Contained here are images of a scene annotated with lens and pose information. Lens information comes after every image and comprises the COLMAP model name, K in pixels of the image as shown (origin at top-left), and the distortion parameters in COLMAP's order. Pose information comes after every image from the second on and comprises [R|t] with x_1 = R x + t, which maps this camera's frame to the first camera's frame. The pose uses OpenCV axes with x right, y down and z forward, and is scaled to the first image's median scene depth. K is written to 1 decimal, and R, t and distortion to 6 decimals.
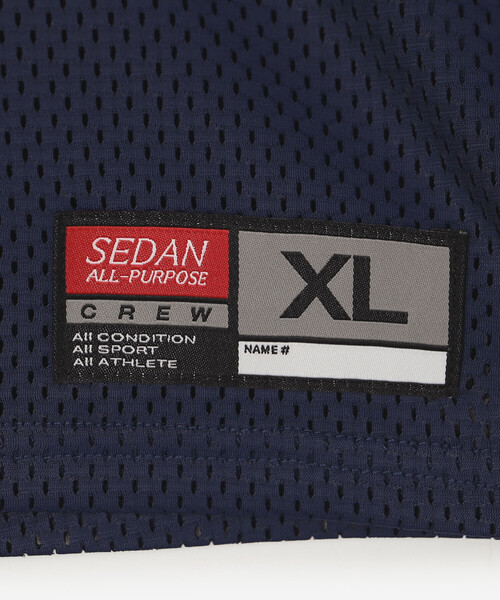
lens RADIAL K [[3822.1, 0, 250.6], [0, 3822.1, 298.4], [0, 0, 1]] dist [0.167884, 0.000000]
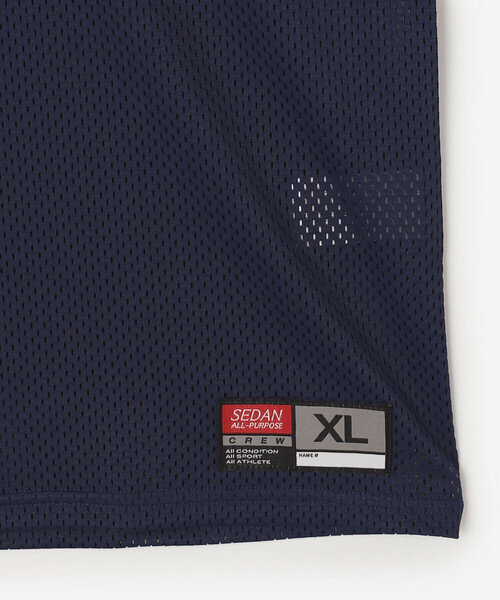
lens RADIAL K [[2377.7, 0, 248.2], [0, 2377.7, 301.2], [0, 0, 1]] dist [-0.070240, 0.000000]
pose [[0.999242, -0.017422, -0.034813, 0.019835], [0.016071, 0.999120, -0.038736, -0.025455], [0.035457, 0.038147, 0.998643, -0.466350]]
